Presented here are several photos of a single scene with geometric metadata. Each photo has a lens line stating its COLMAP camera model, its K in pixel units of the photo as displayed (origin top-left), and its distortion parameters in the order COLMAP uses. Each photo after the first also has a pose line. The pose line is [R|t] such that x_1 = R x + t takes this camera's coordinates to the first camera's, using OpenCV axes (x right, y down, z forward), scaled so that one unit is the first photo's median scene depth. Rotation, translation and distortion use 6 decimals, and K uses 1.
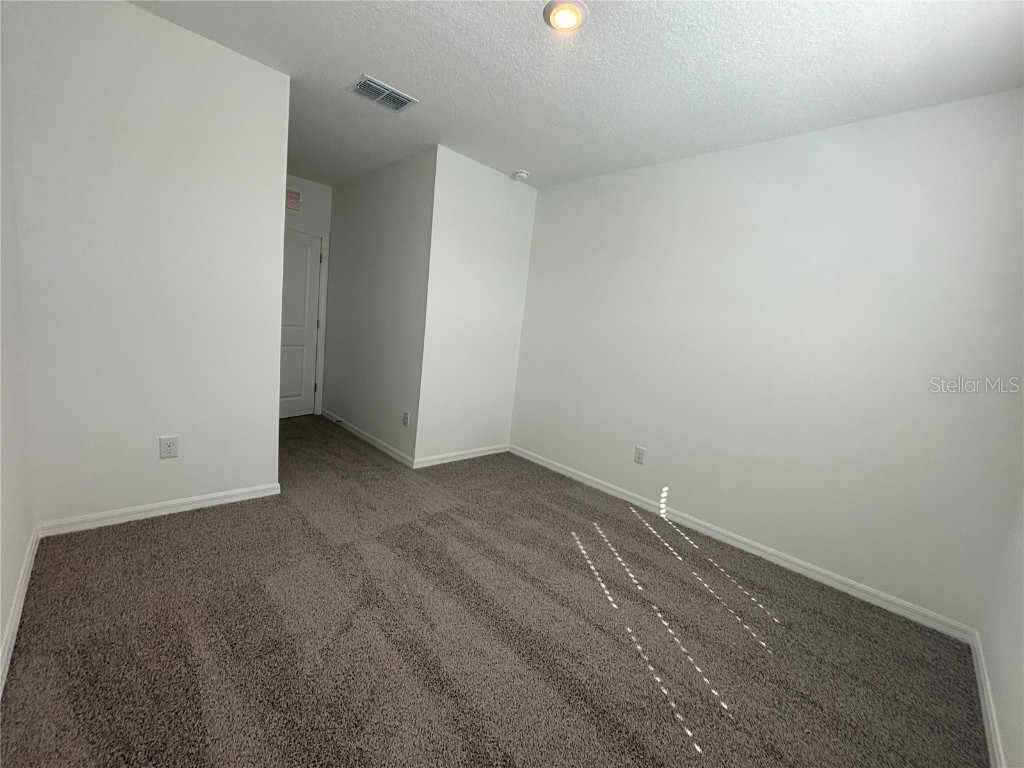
lens RADIAL K [[412.0, 0, 512.0], [0, 412.0, 384.0], [0, 0, 1]] dist [-0.002276, -0.000228]
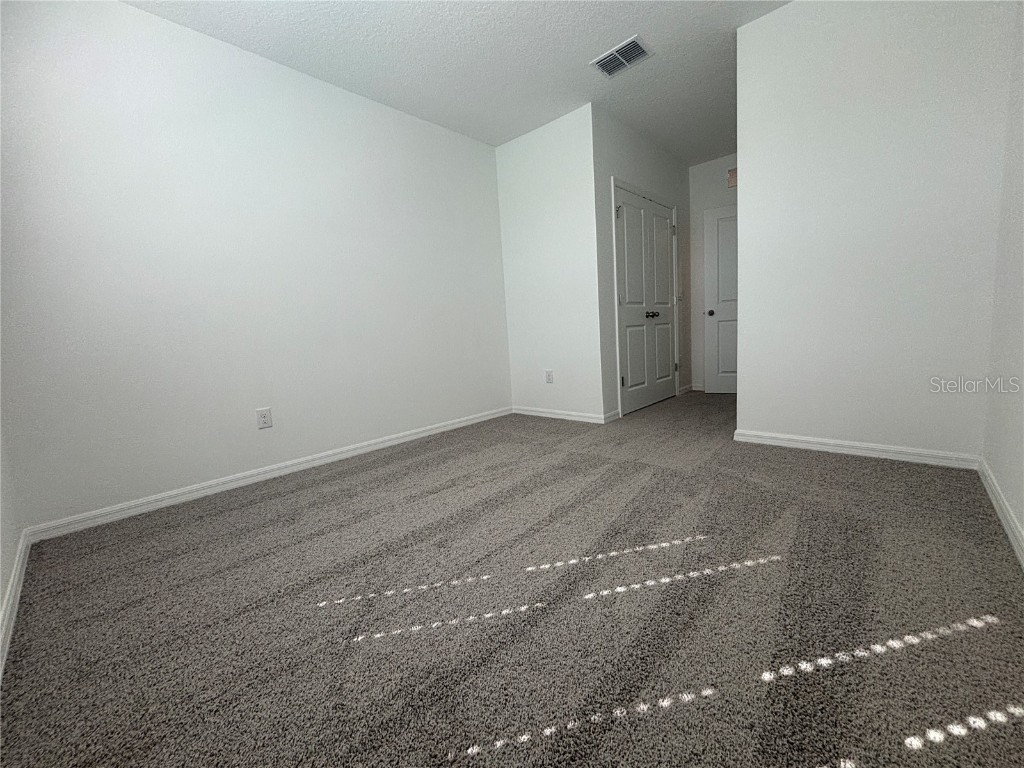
lens RADIAL K [[412.0, 0, 512.0], [0, 412.0, 384.0], [0, 0, 1]] dist [-0.002276, -0.000228]
pose [[0.032826, 0.008107, -0.999428, 0.742695], [-0.081931, 0.996623, 0.005393, 0.171467], [0.996097, 0.081707, 0.033380, 0.714032]]
